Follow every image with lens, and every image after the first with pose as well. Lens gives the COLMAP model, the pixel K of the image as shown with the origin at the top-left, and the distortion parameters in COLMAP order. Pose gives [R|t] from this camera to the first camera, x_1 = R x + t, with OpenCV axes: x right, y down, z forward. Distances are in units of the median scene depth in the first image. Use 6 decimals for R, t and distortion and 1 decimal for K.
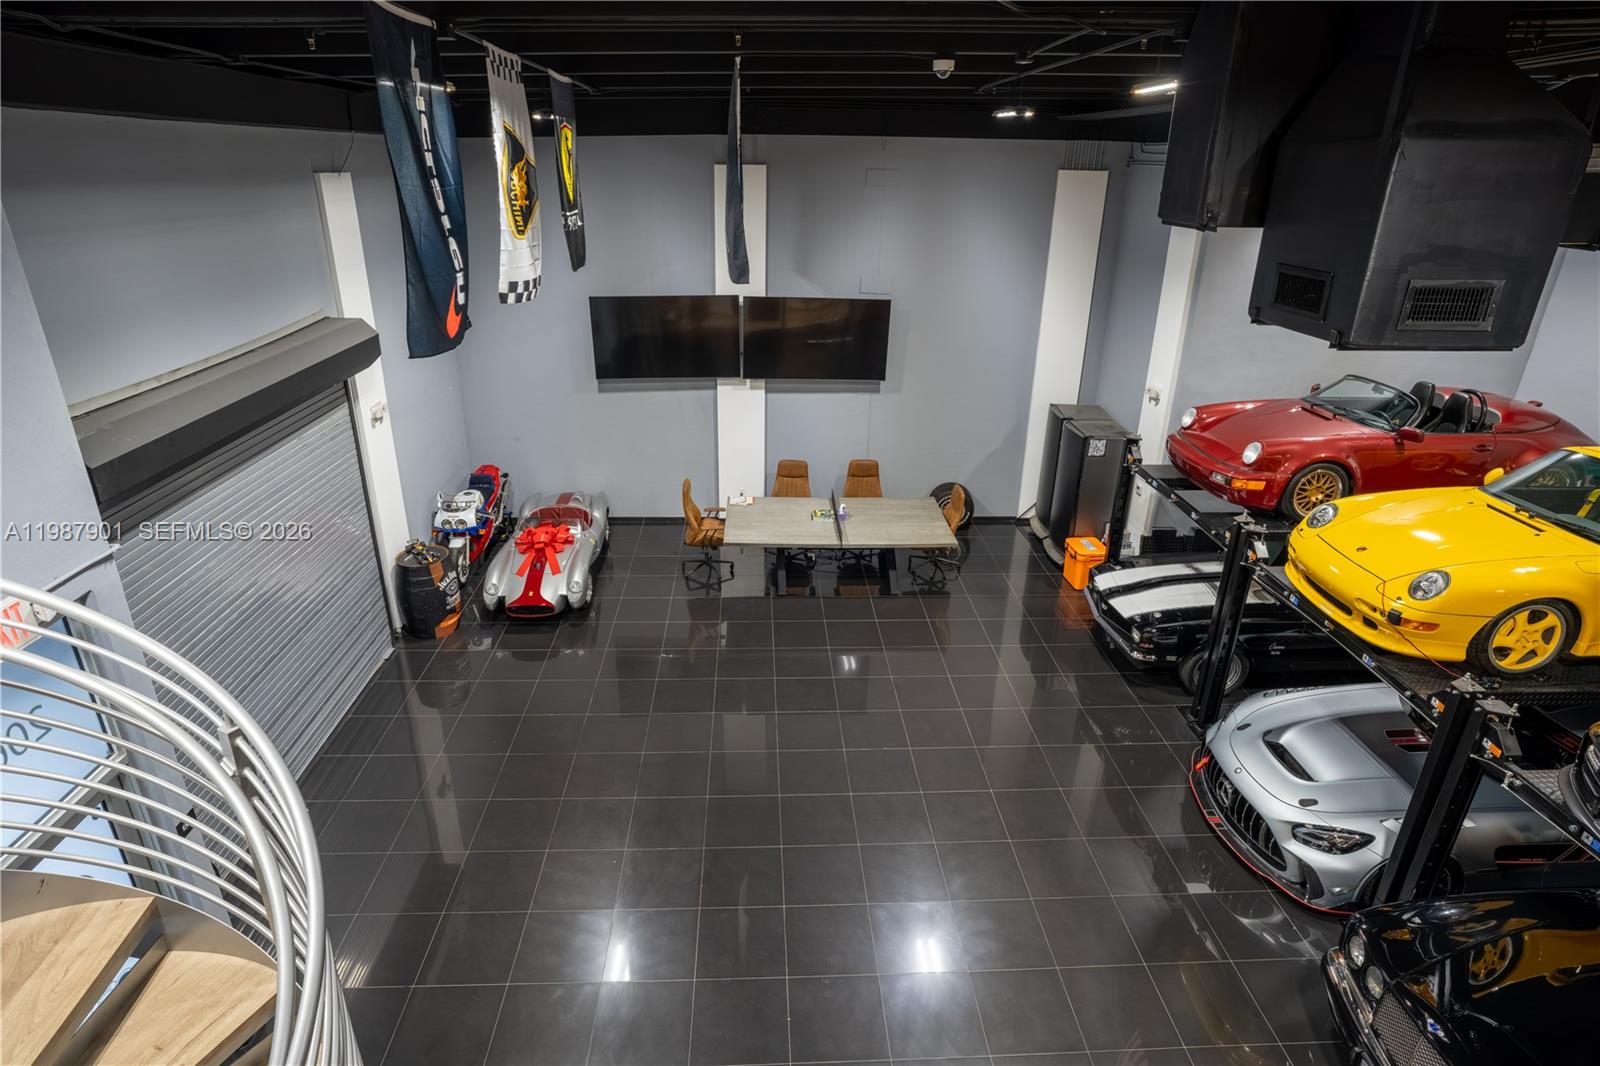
lens RADIAL K [[875.9, 0, 800.0], [0, 875.9, 533.0], [0, 0, 1]] dist [-0.039775, 0.000688]
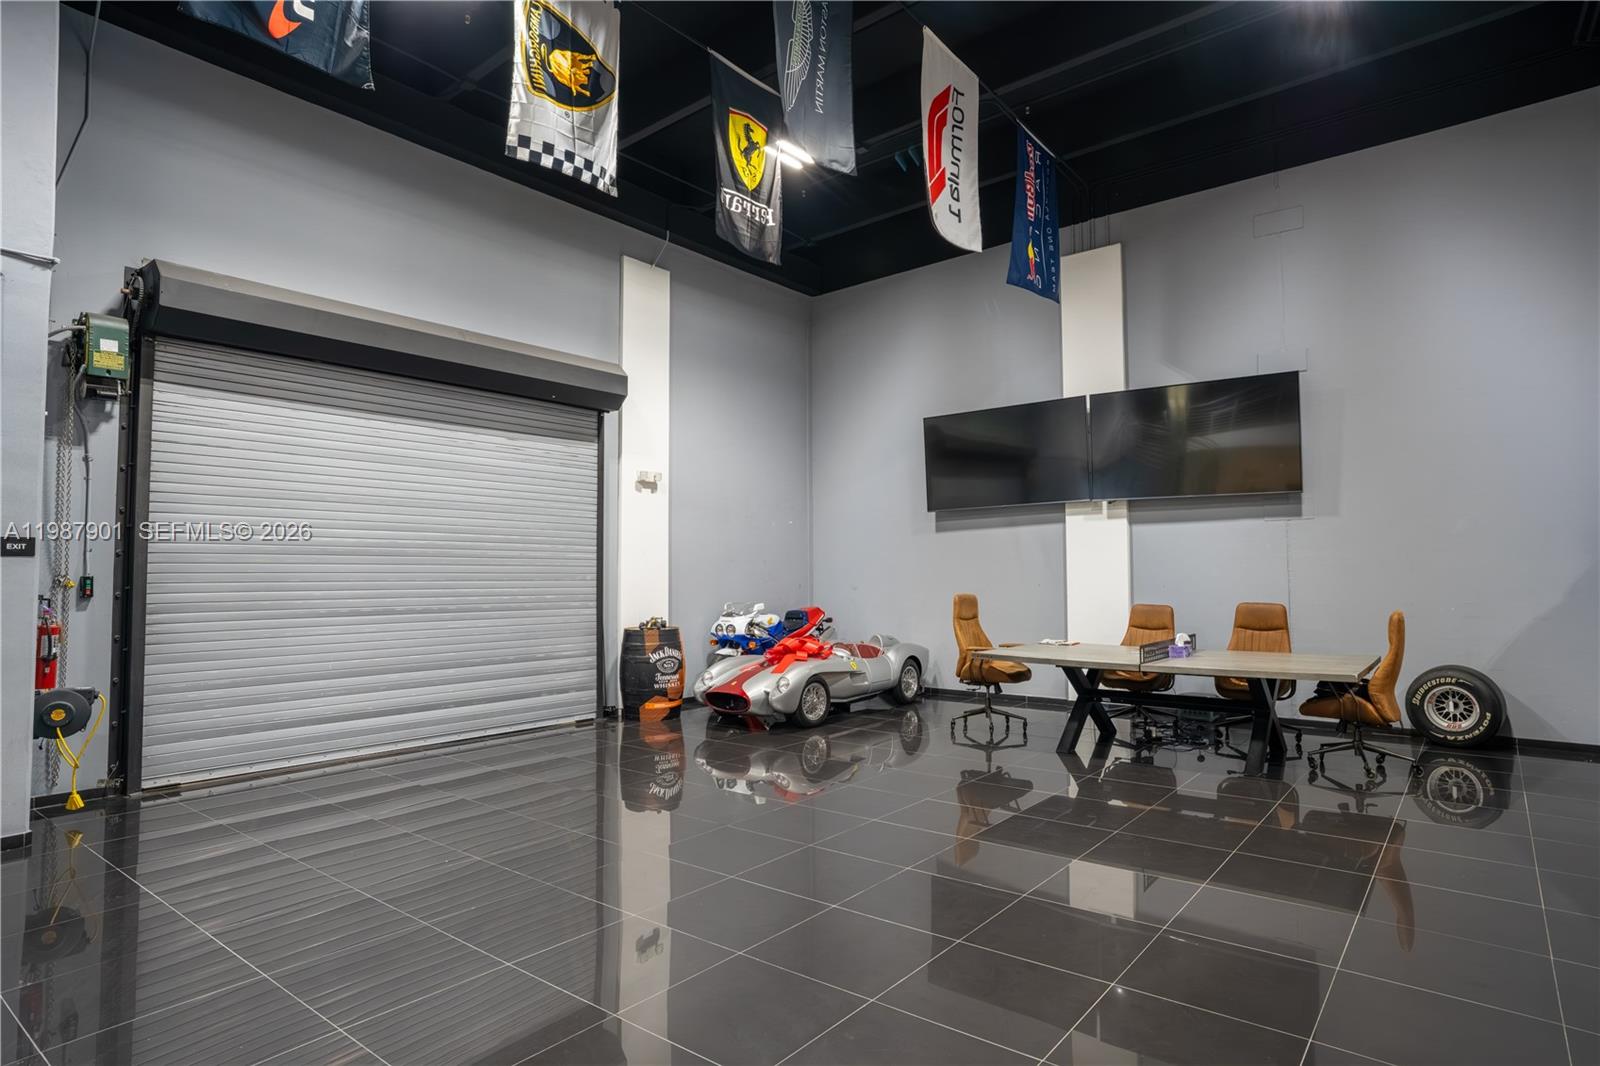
lens RADIAL K [[875.9, 0, 800.0], [0, 875.9, 533.0], [0, 0, 1]] dist [-0.039775, 0.000688]
pose [[0.753246, -0.049391, -0.655882, 0.248551], [-0.240333, 0.907558, -0.344353, 0.179309], [0.612258, 0.417012, 0.671744, 0.353506]]
